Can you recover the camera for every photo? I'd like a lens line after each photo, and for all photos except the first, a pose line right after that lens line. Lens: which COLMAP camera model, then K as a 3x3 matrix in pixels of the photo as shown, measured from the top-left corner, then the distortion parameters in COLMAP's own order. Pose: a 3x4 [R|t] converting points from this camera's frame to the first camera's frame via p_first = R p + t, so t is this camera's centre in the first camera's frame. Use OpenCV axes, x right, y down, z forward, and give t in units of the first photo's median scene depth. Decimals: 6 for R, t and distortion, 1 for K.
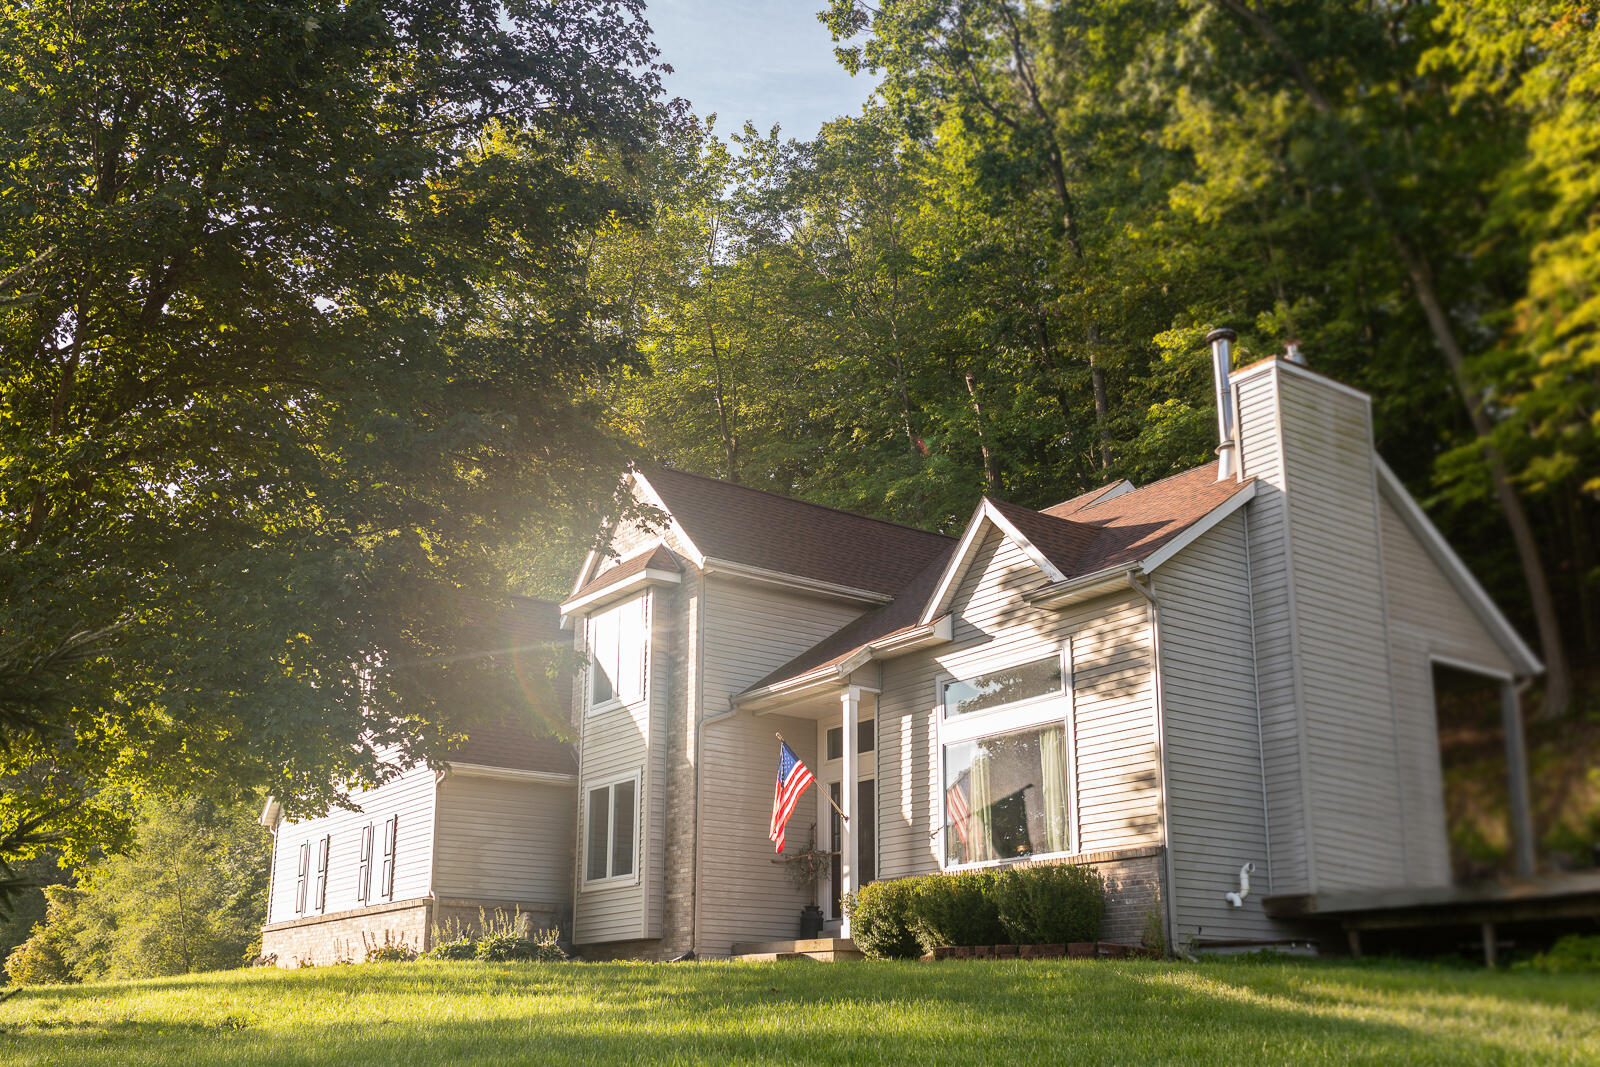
lens RADIAL K [[1607.4, 0, 777.9], [0, 1607.4, 632.8], [0, 0, 1]] dist [0.006844, -0.001370]
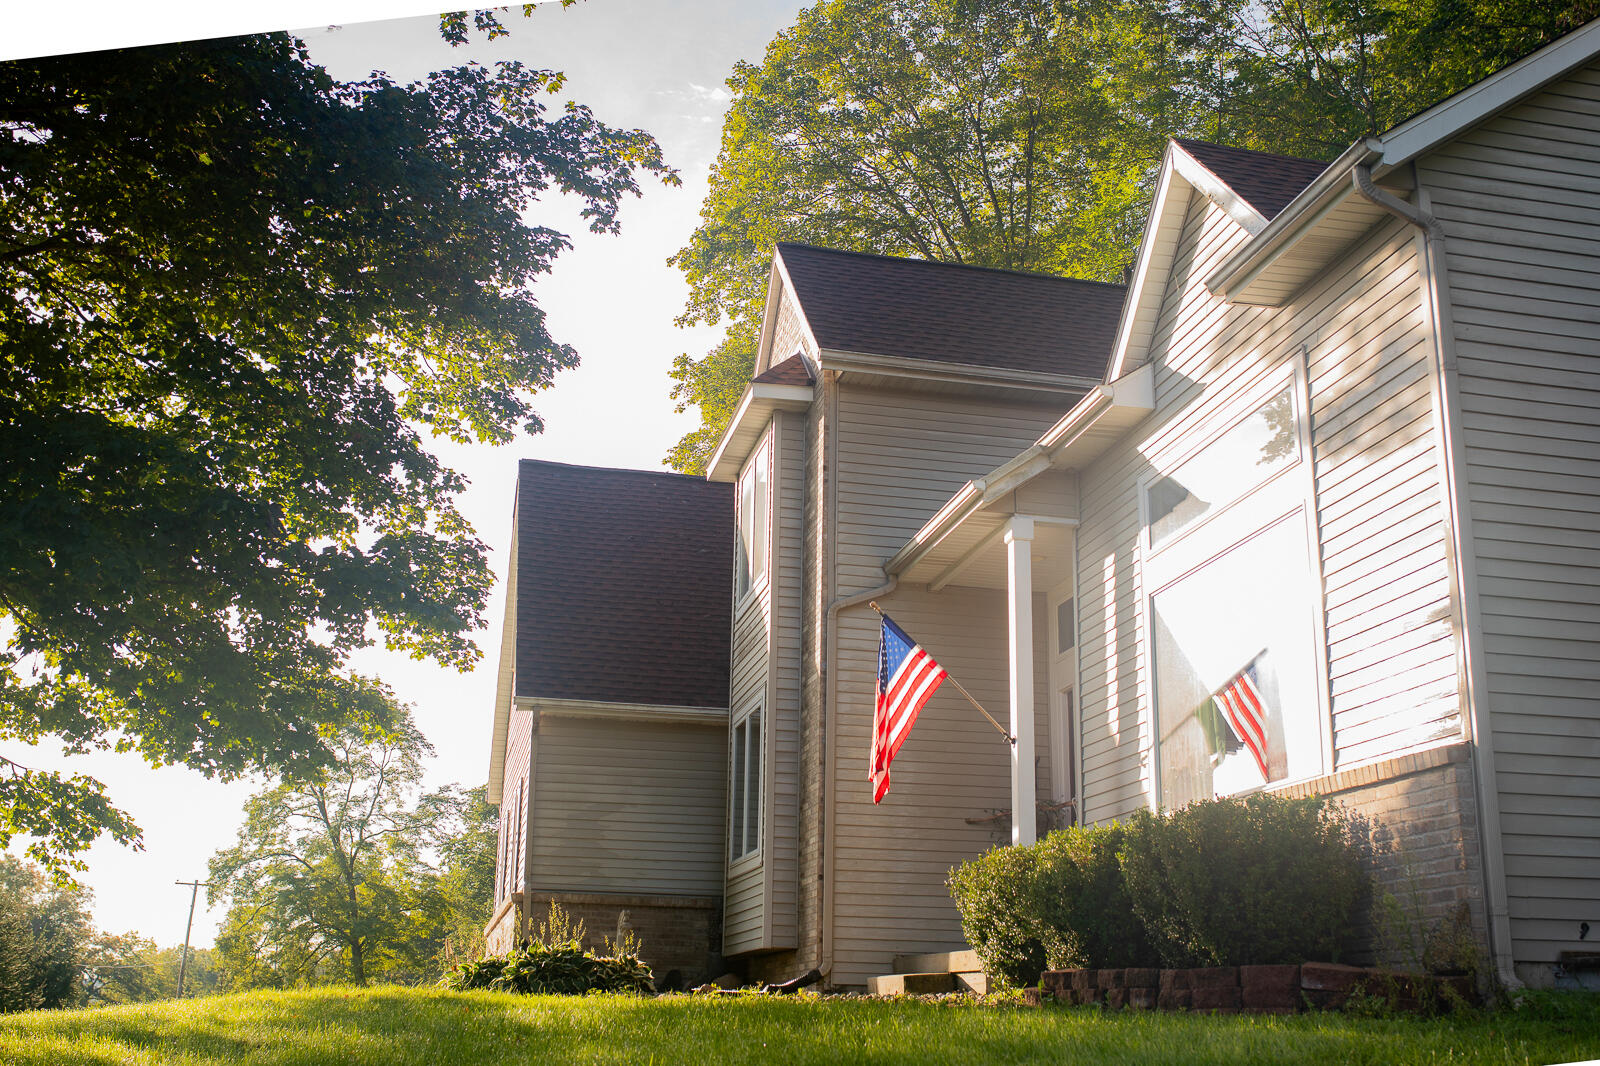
lens RADIAL K [[1655.4, 0, 801.1], [0, 1655.4, 567.1], [0, 0, 1]] dist [-0.062824, 0.156752]
pose [[0.920899, -0.099293, -0.376944, 0.202999], [0.090116, 0.995047, -0.041952, 0.071279], [0.379242, 0.004665, 0.925286, 0.417450]]
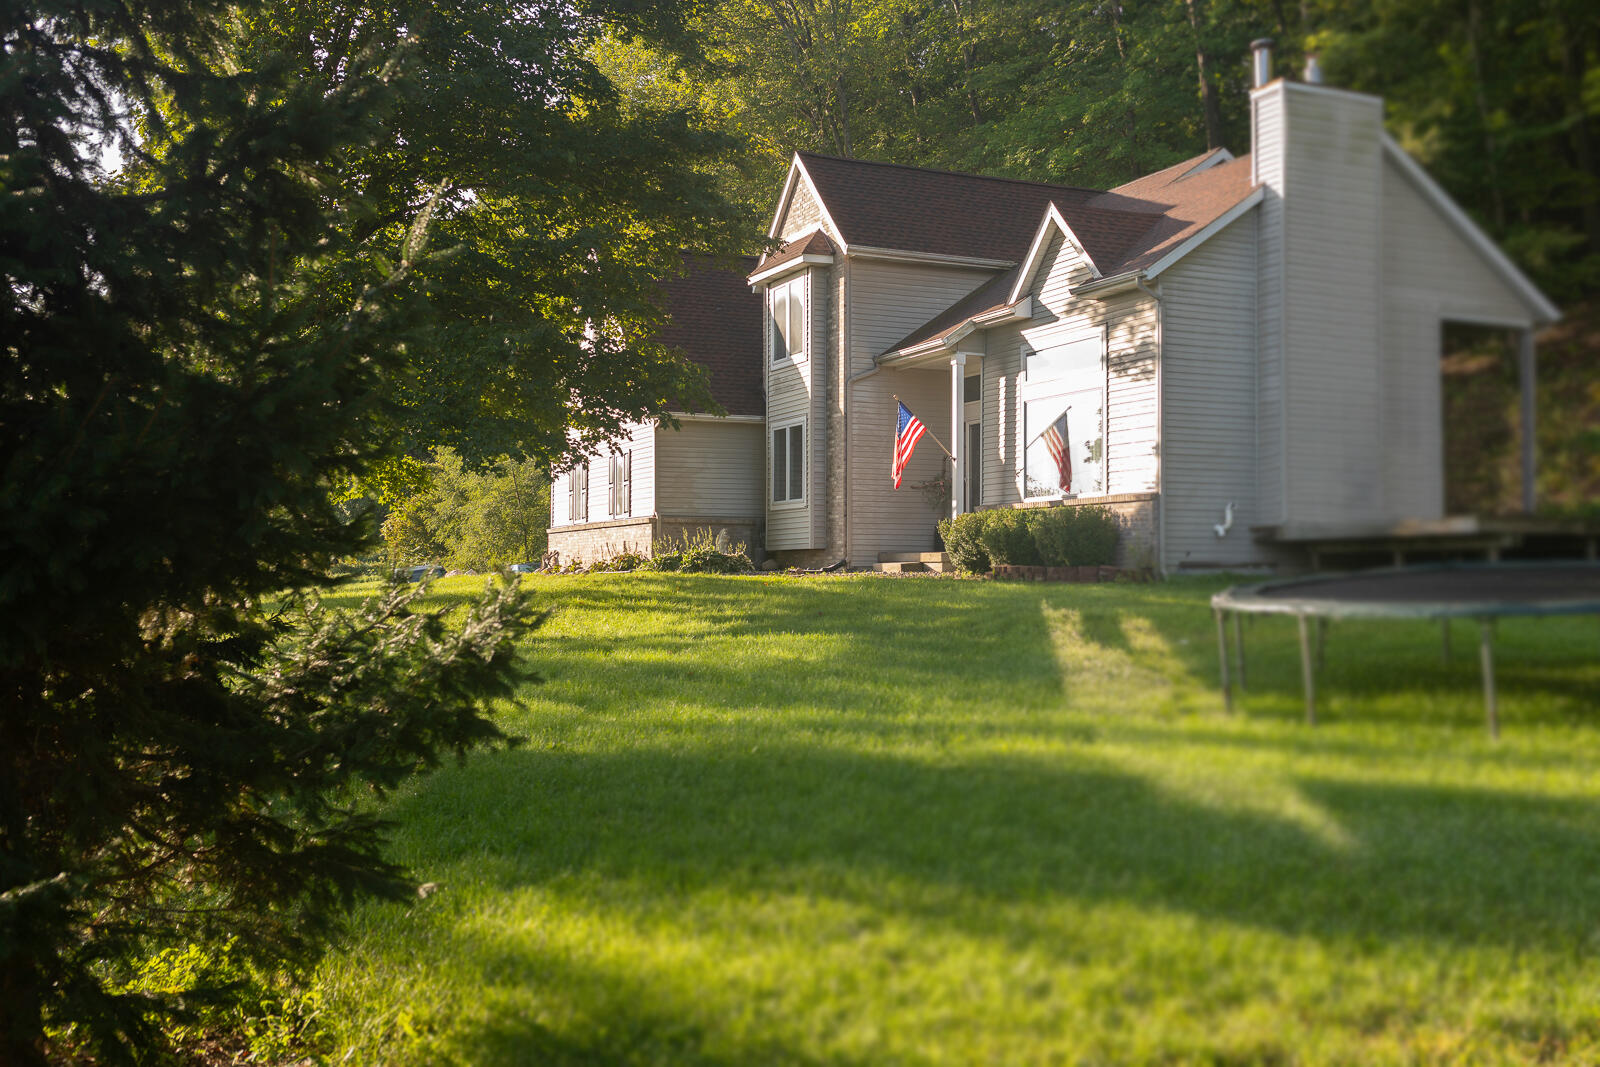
lens RADIAL K [[1648.8, 0, 847.4], [0, 1648.8, 534.9], [0, 0, 1]] dist [0.000117, 0.000509]
pose [[0.985161, -0.010077, -0.171337, 0.181963], [0.047908, 0.974742, 0.218134, -0.114452], [0.164811, -0.223106, 0.960761, -0.280302]]
